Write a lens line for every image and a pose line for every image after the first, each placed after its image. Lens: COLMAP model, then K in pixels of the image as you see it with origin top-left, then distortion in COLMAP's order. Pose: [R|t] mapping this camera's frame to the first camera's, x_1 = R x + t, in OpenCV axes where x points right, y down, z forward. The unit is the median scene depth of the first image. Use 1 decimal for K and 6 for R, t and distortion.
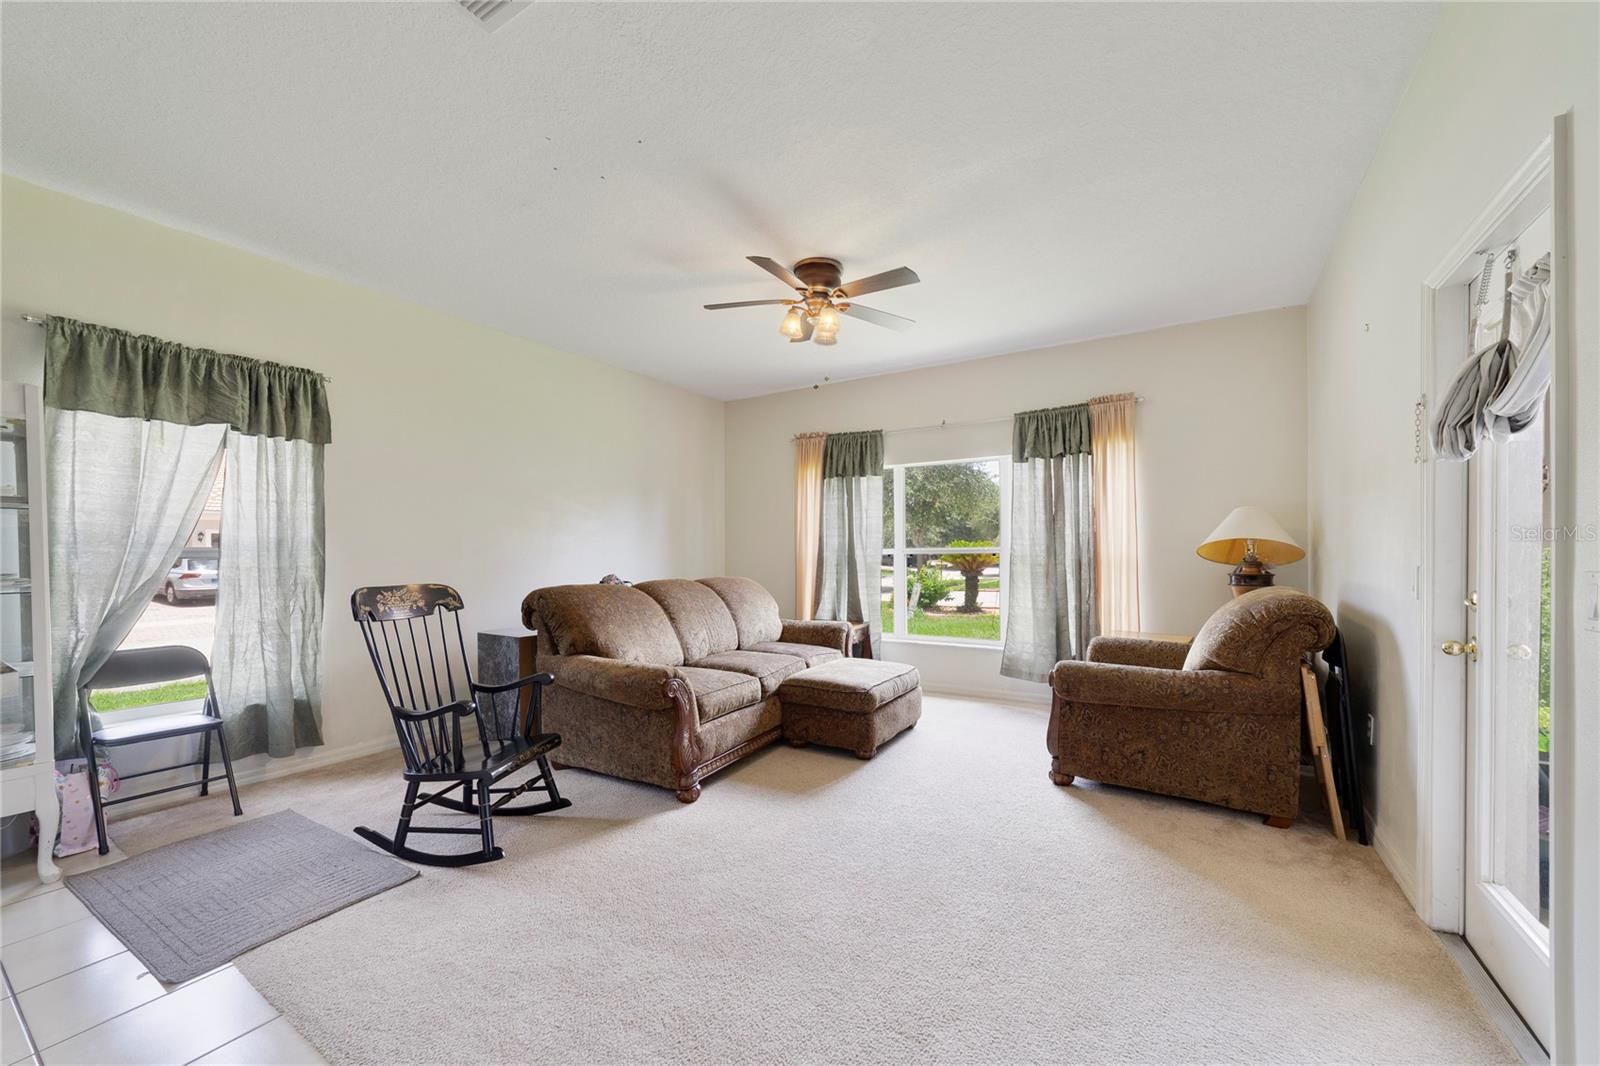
lens RADIAL K [[608.4, 0, 800.6], [0, 608.4, 544.9], [0, 0, 1]] dist [-0.024755, 0.008044]
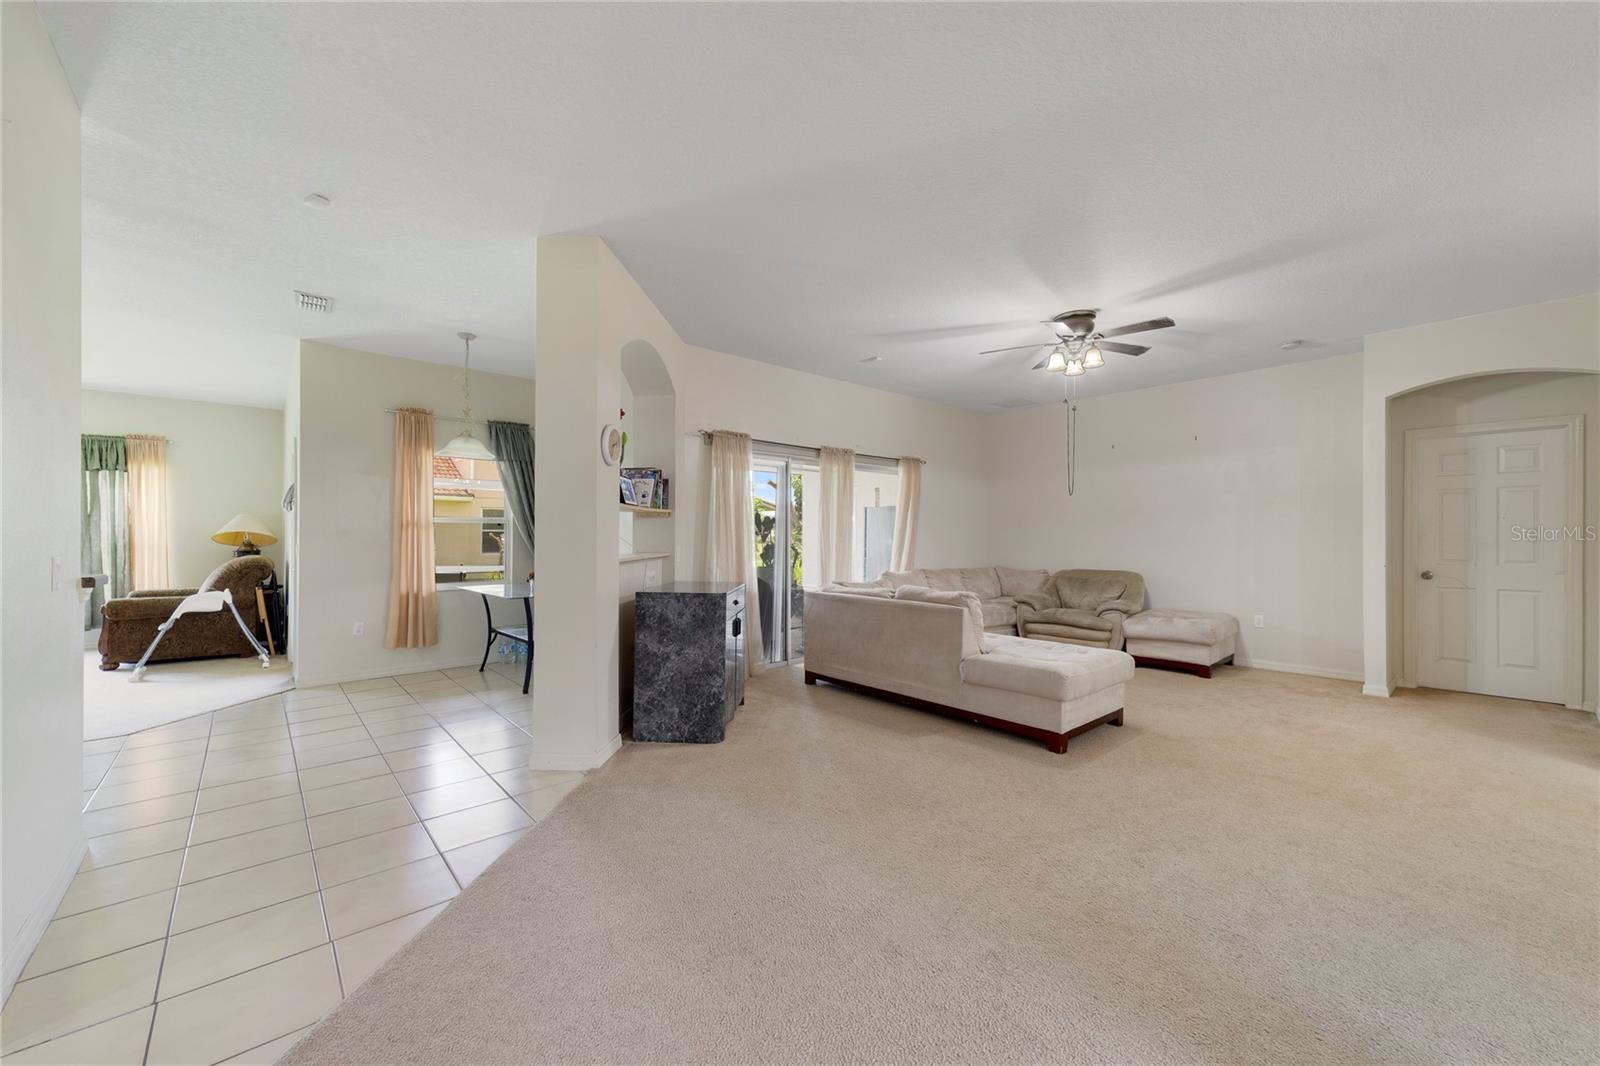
lens RADIAL K [[622.8, 0, 814.0], [0, 622.8, 537.9], [0, 0, 1]] dist [0.017049, -0.000140]
pose [[0.265401, 0.002212, 0.964136, -0.587407], [-0.014401, 0.999895, 0.001671, -0.016879], [-0.964031, -0.014328, 0.265404, -1.063062]]
